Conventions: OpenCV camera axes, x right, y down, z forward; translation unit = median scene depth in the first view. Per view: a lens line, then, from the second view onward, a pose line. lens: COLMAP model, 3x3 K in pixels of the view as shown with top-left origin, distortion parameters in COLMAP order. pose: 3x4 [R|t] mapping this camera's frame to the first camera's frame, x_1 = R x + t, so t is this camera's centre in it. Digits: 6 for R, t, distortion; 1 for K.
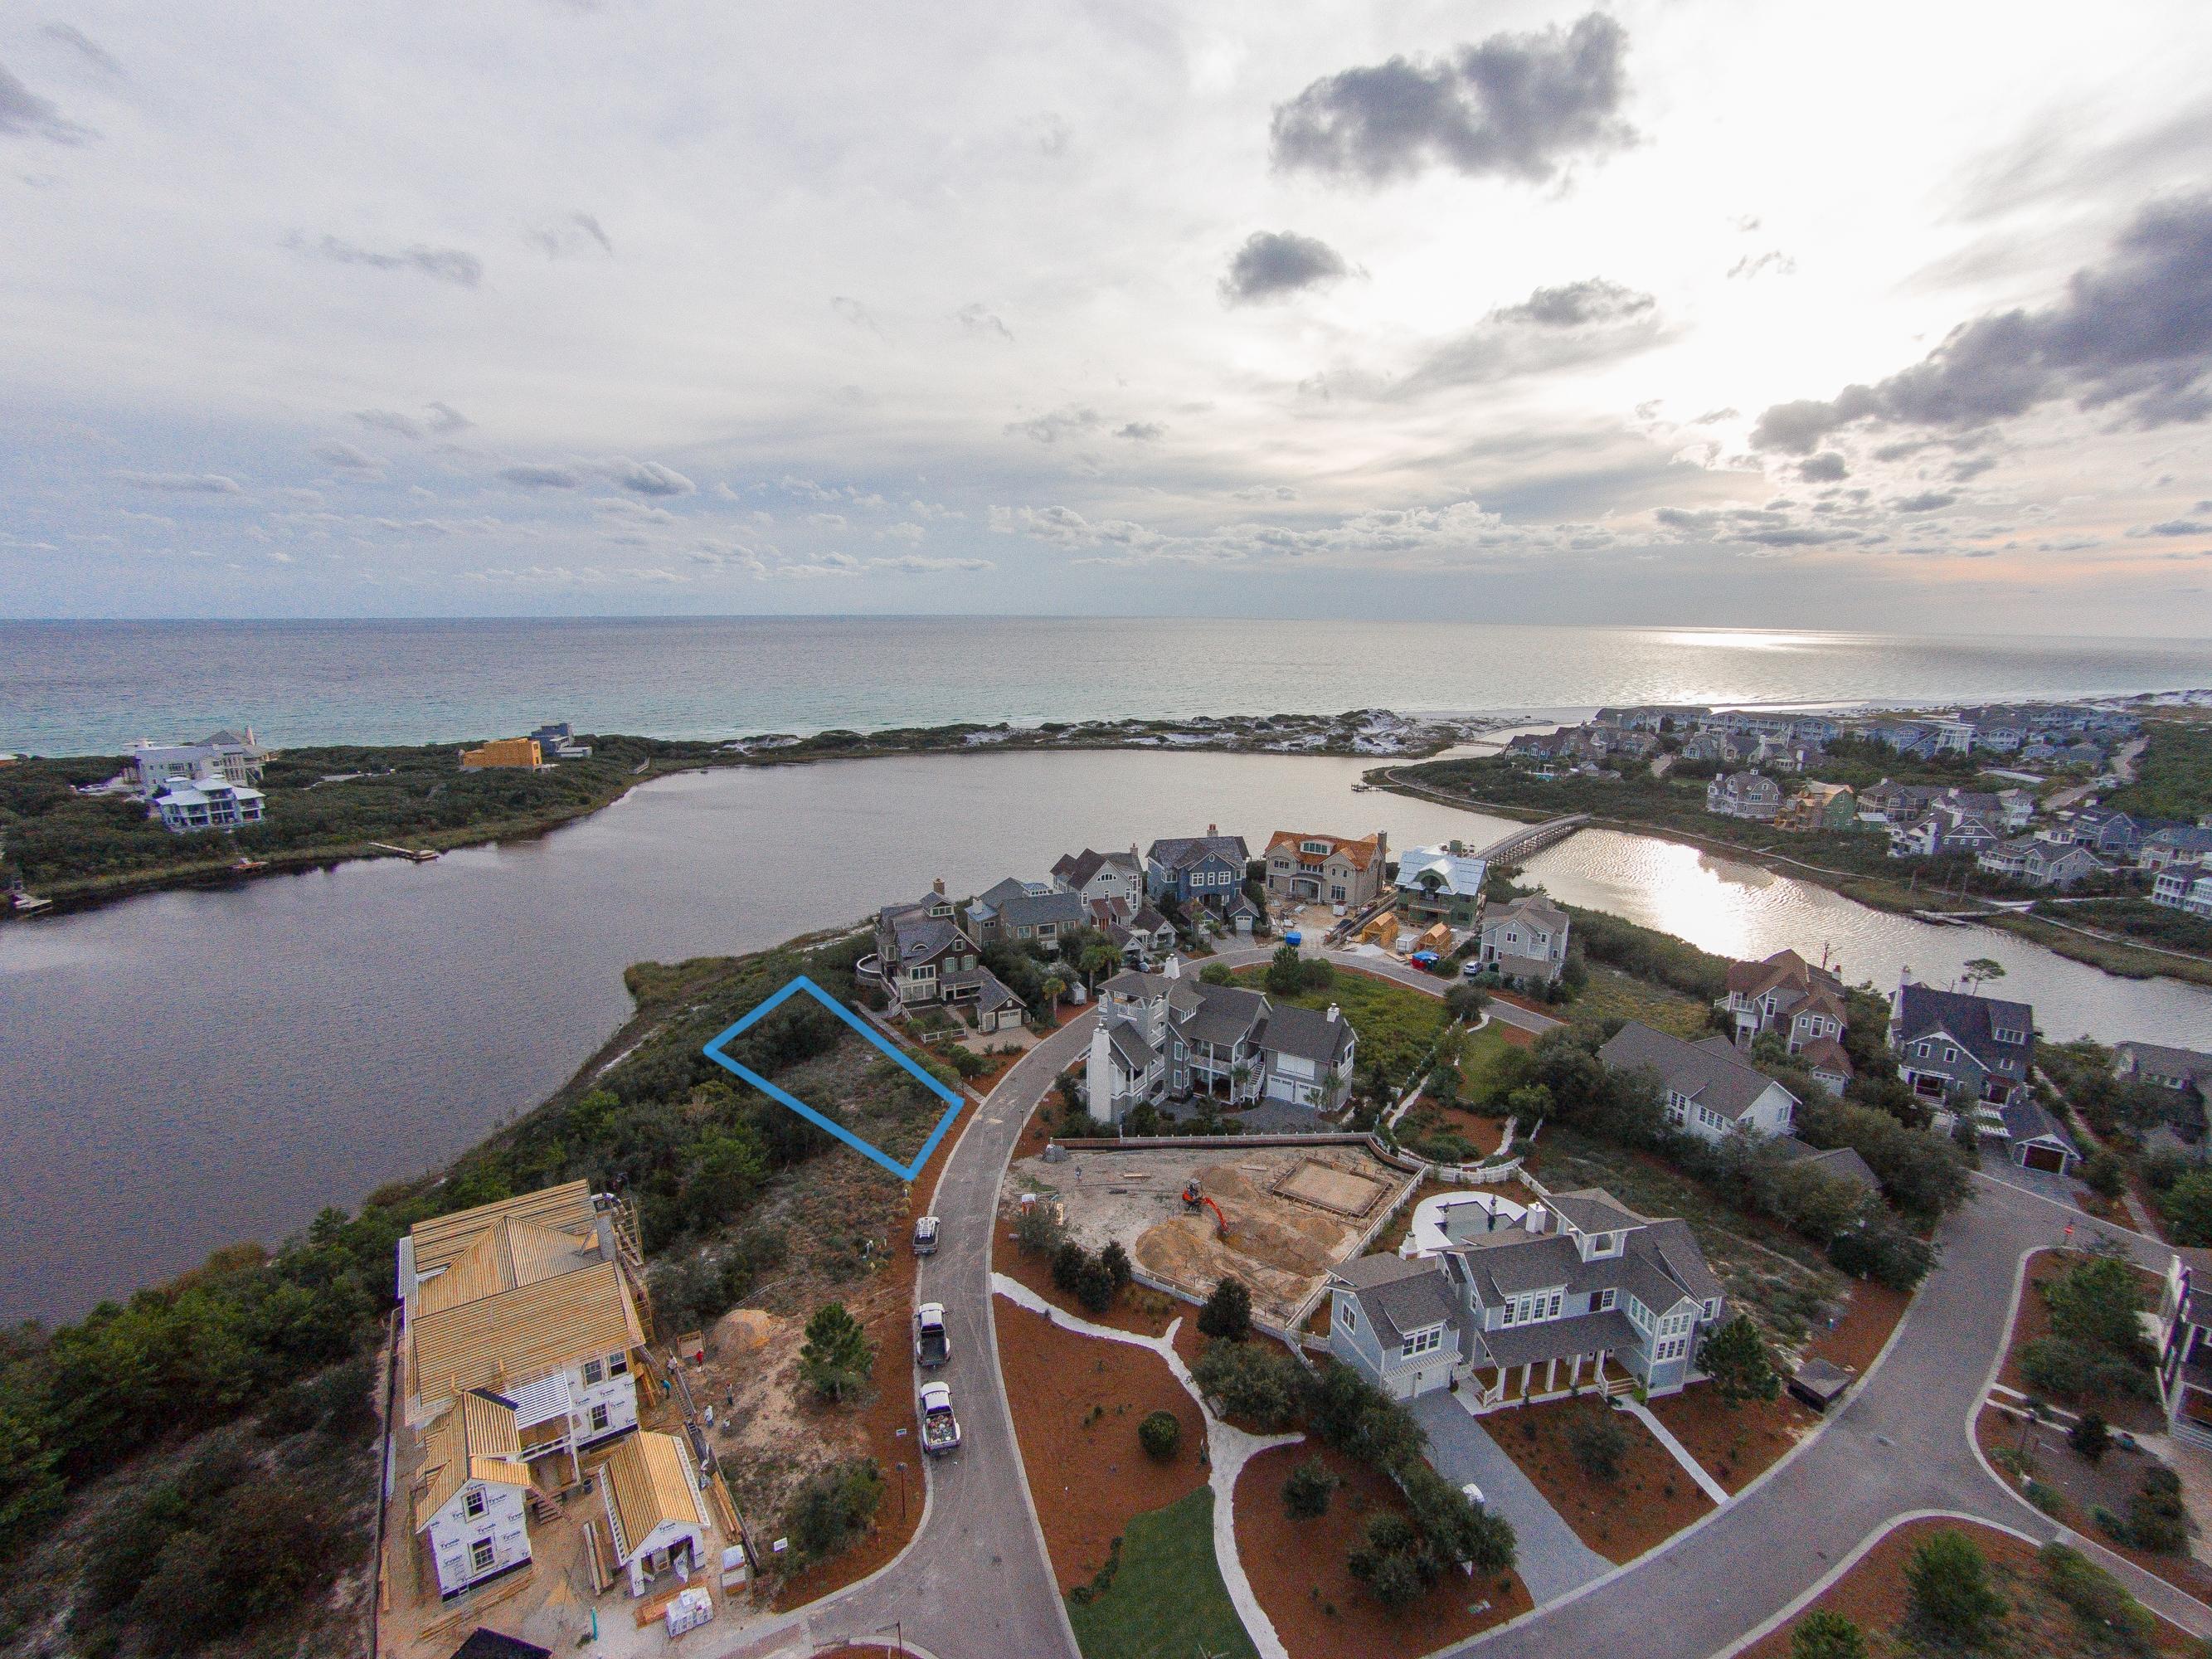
lens RADIAL K [[1056.5, 0, 1098.8], [0, 1056.5, 841.7], [0, 0, 1]] dist [-0.045609, 0.024716]
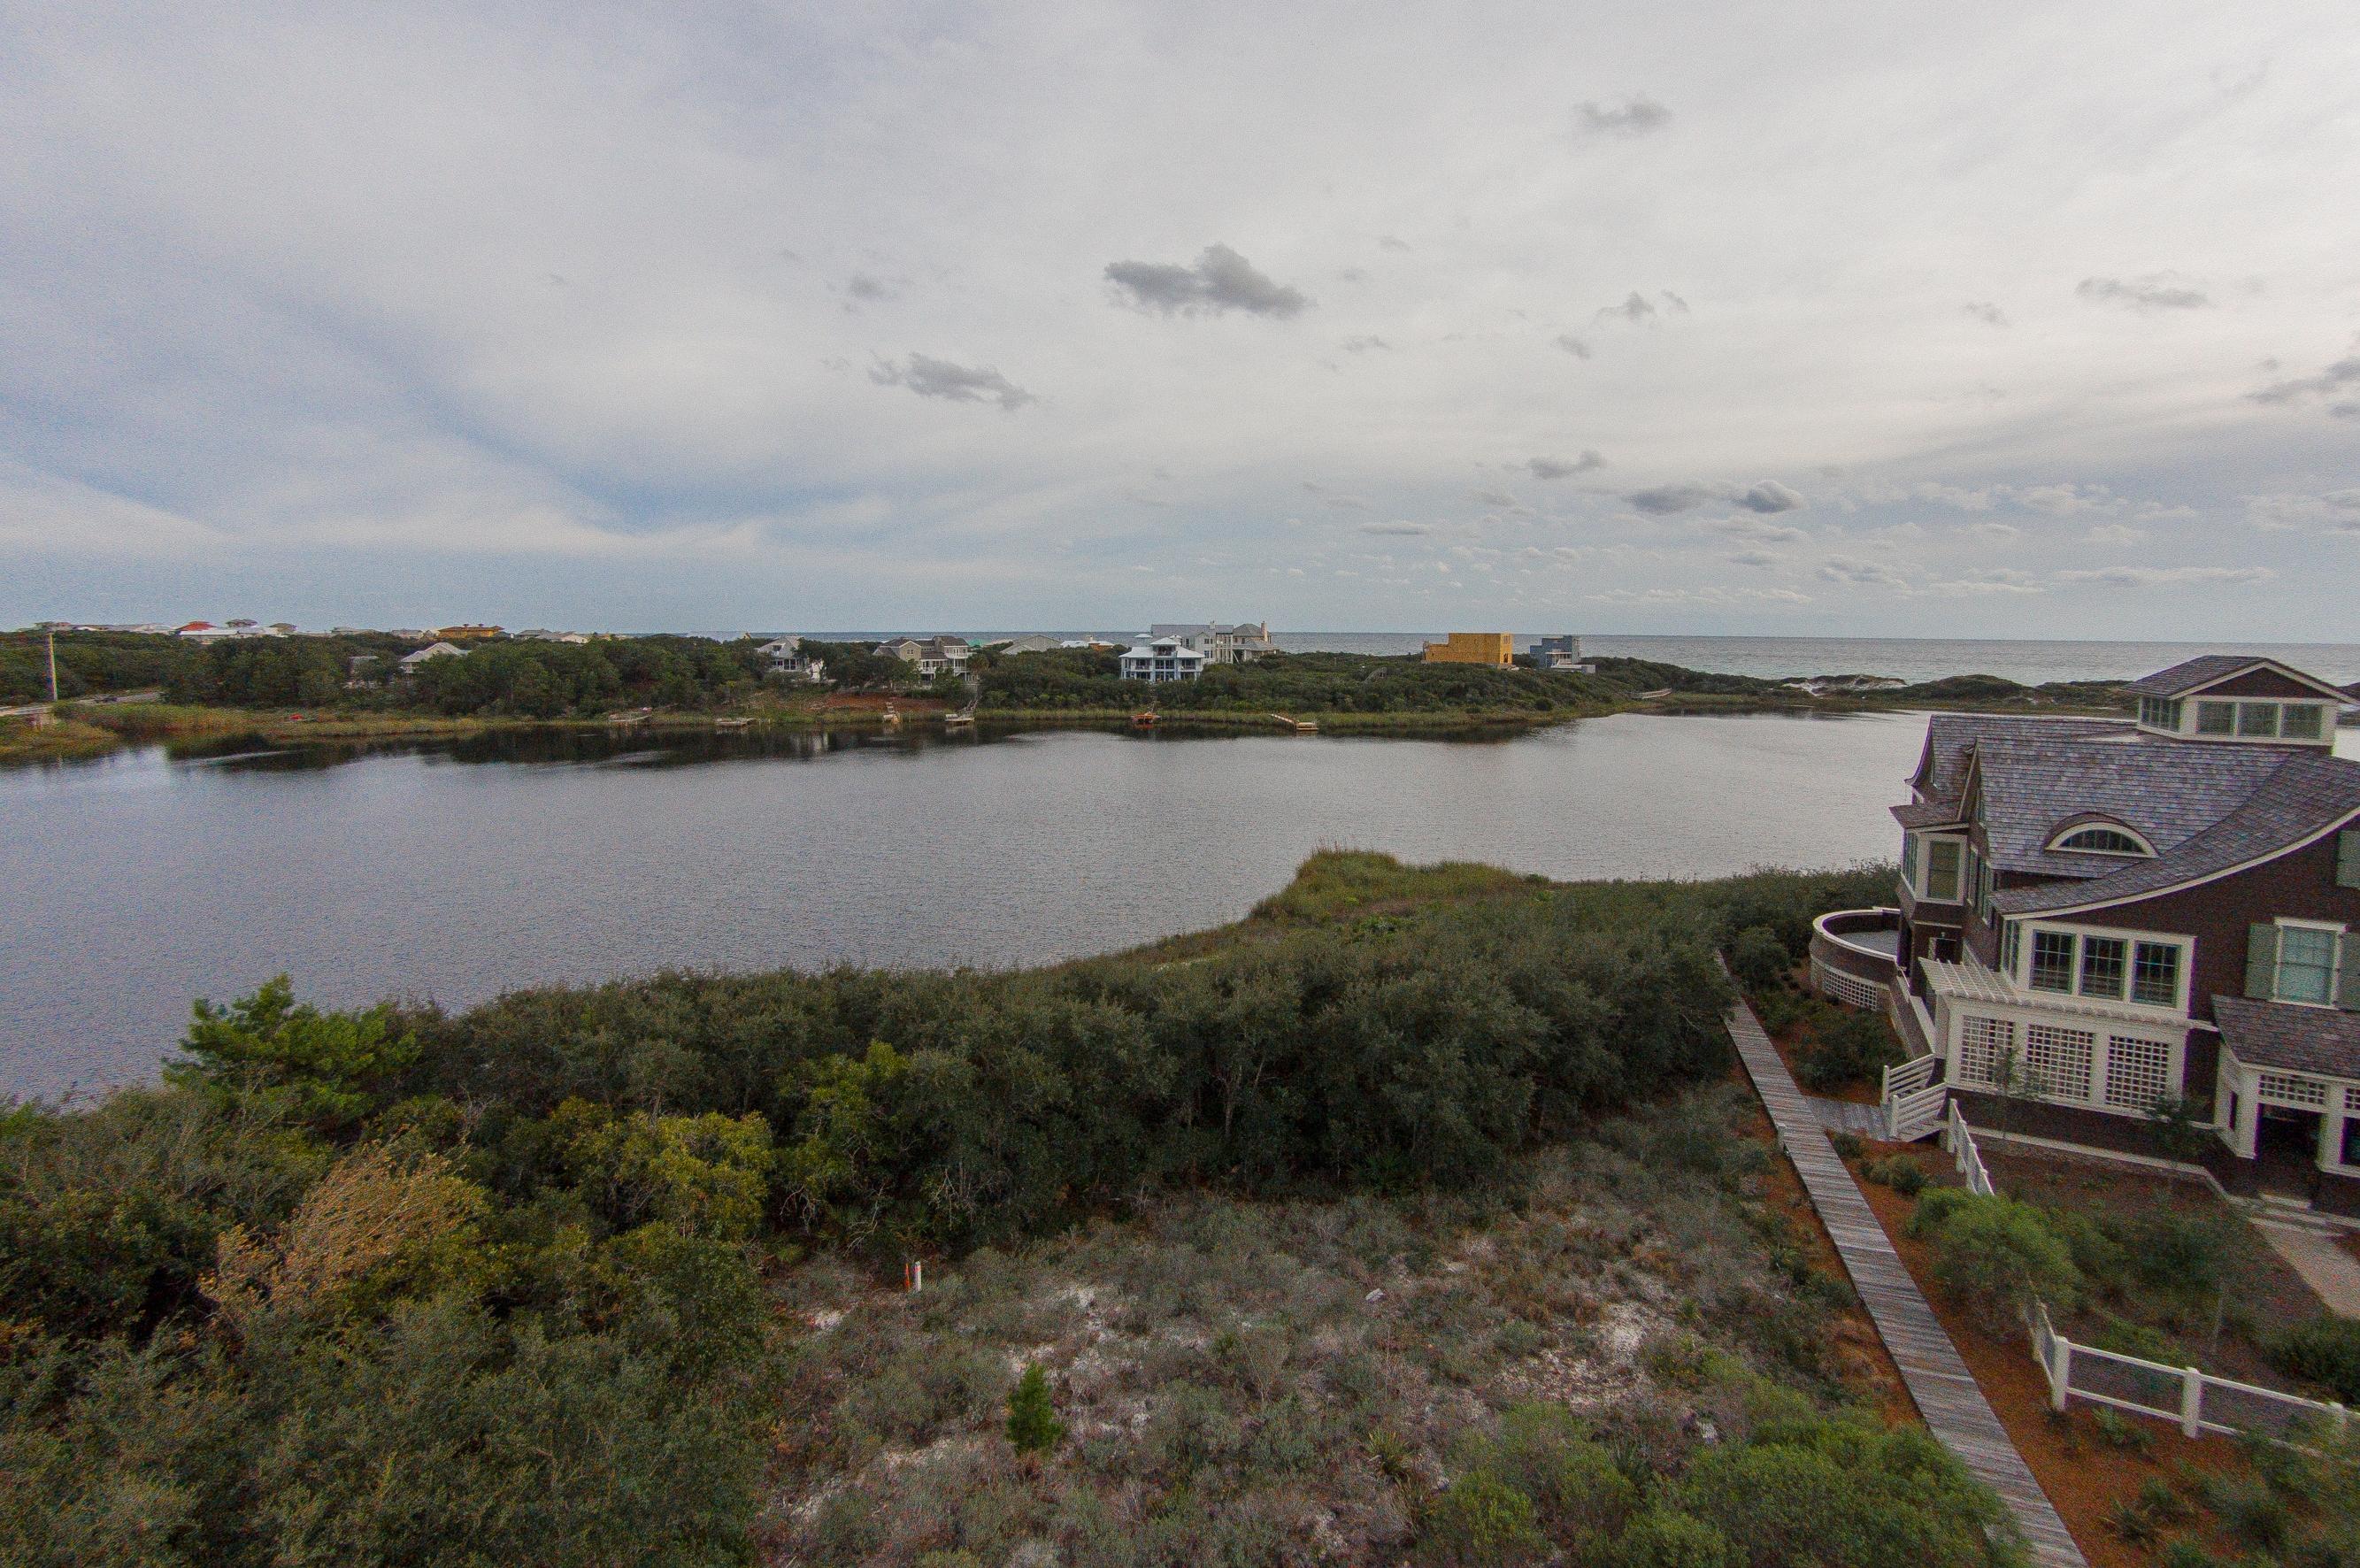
lens RADIAL K [[1116.4, 0, 1193.5], [0, 1116.4, 717.8], [0, 0, 1]] dist [-0.039839, 0.017627]
pose [[0.633008, 0.067944, -0.771158, -0.065767], [-0.175319, 0.982842, -0.057317, 0.065011], [0.754032, 0.171481, 0.634059, 0.402932]]
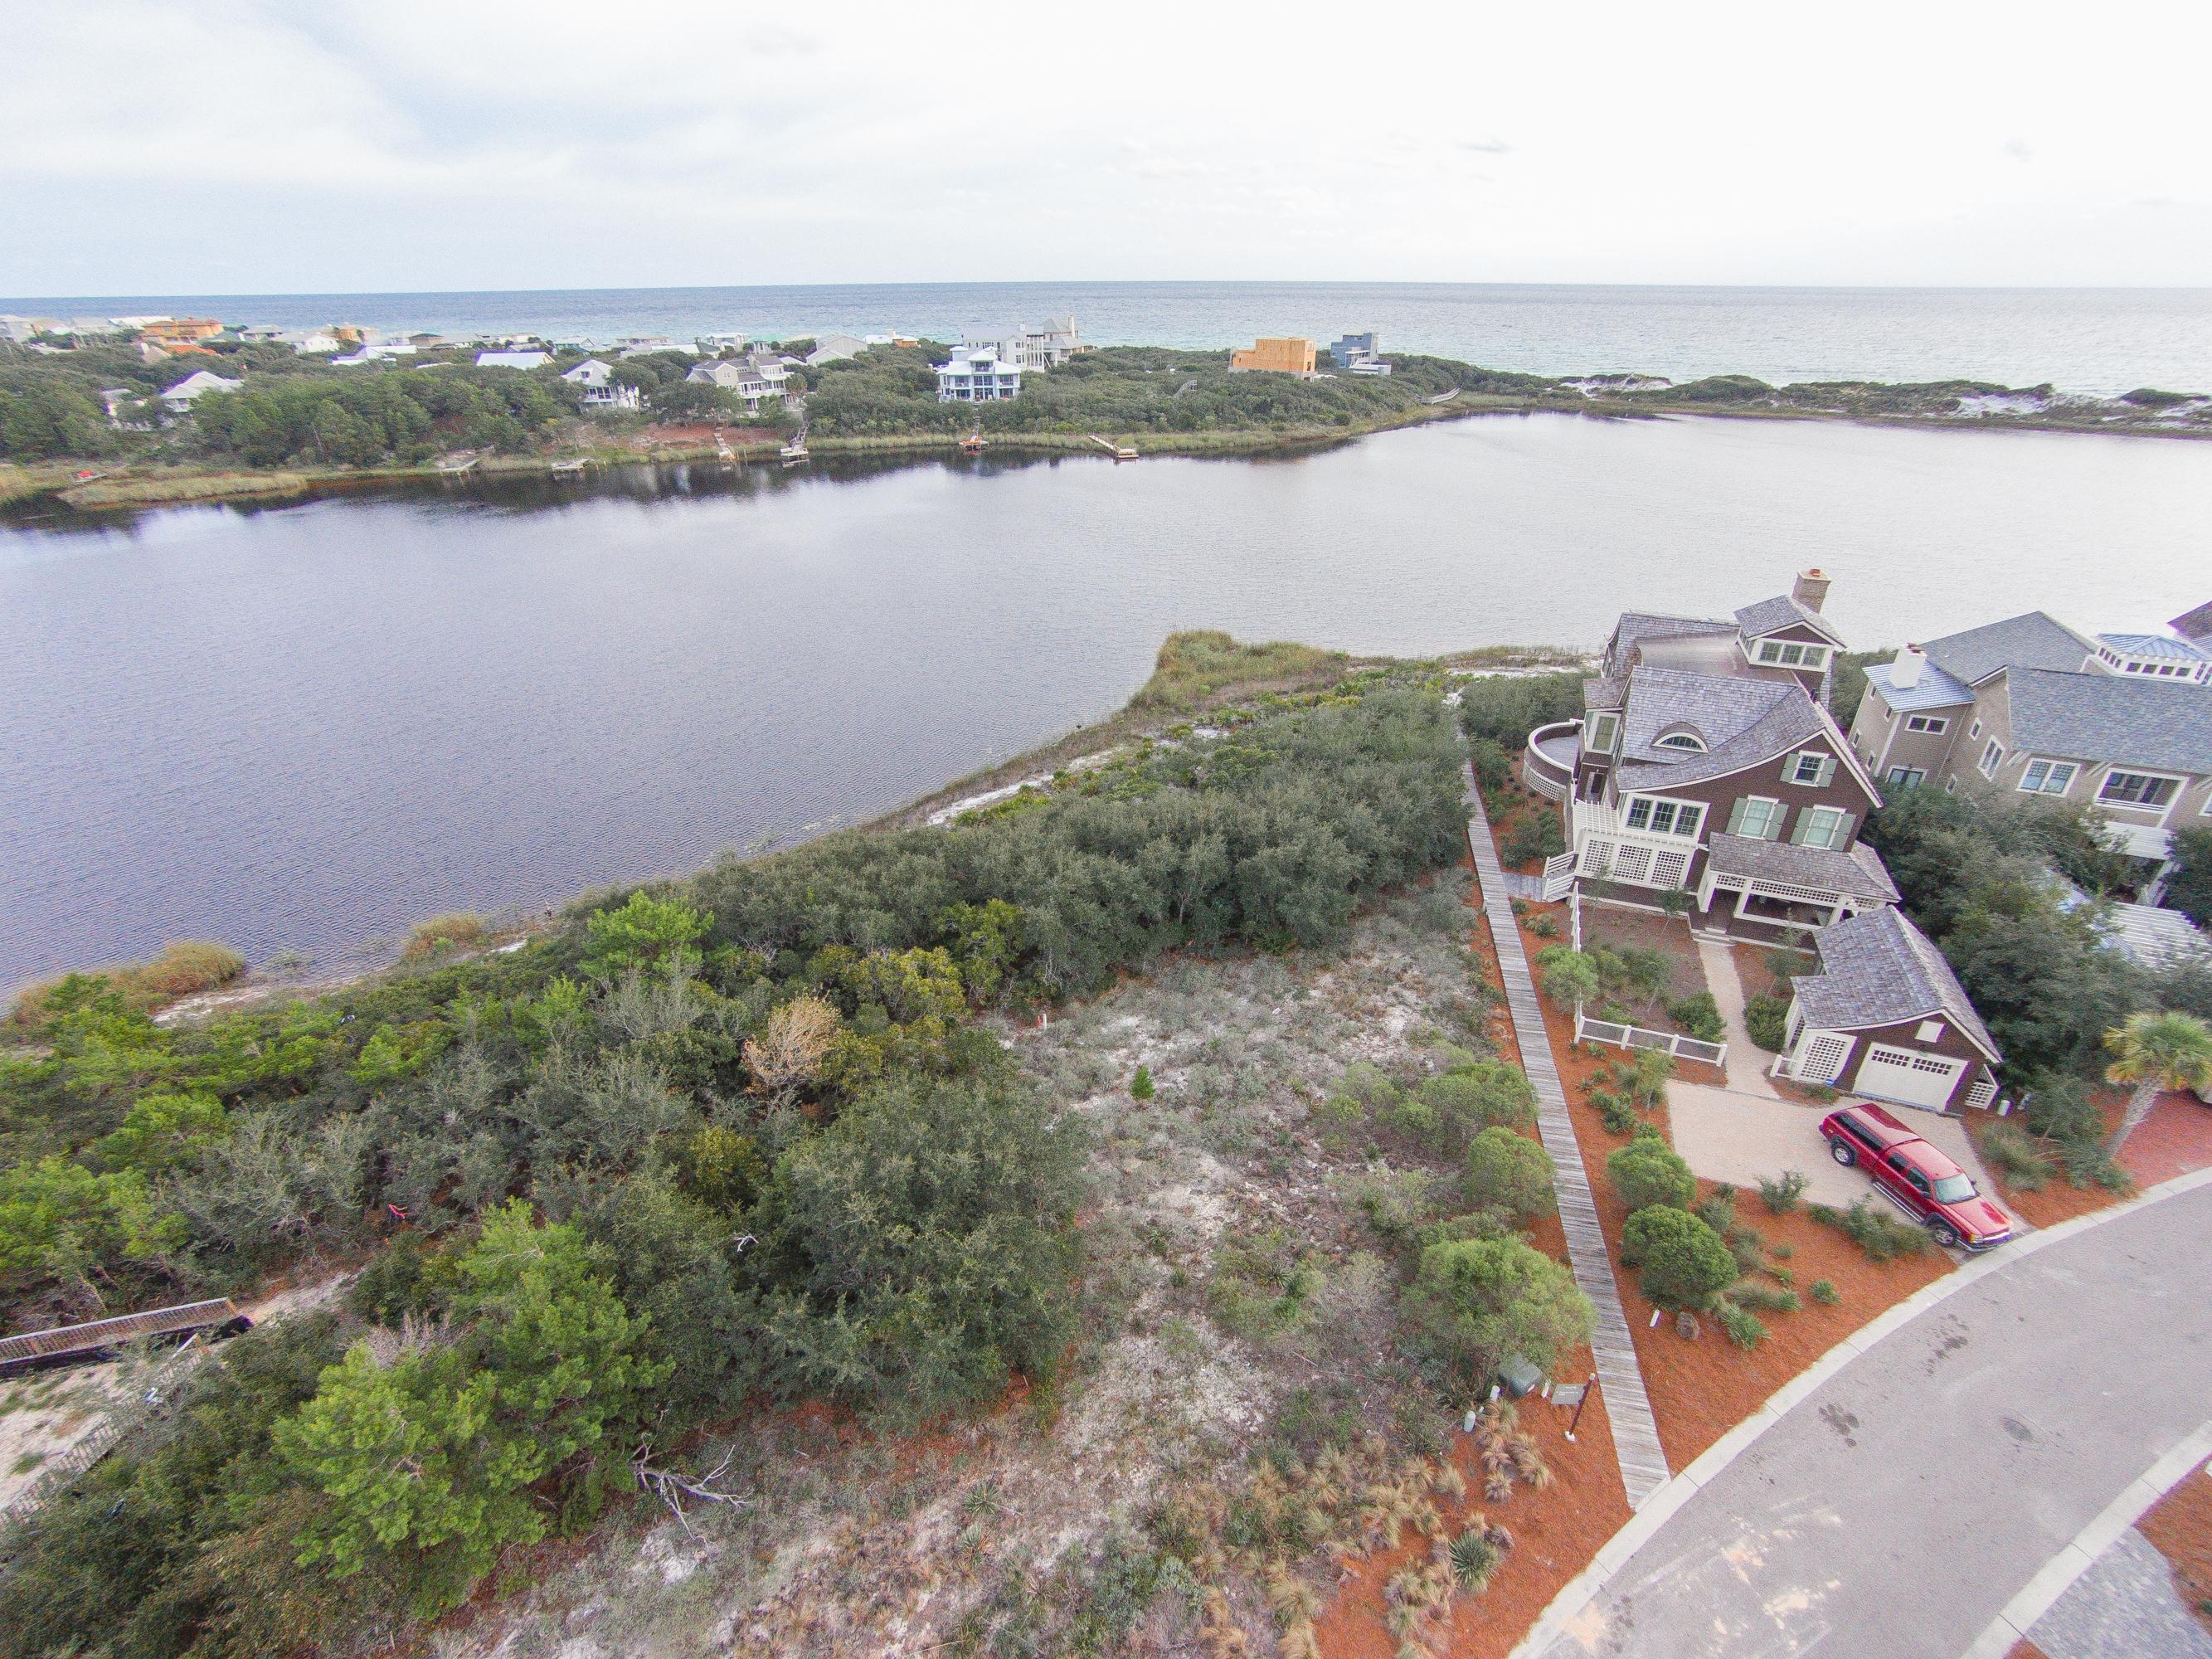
lens RADIAL K [[1056.5, 0, 1115.7], [0, 1056.5, 840.2], [0, 0, 1]] dist [-0.045609, 0.024716]
pose [[0.719366, 0.330137, -0.611165, -0.045562], [-0.149664, 0.932839, 0.327737, 0.025146], [0.678317, -0.144293, 0.720462, 0.341609]]
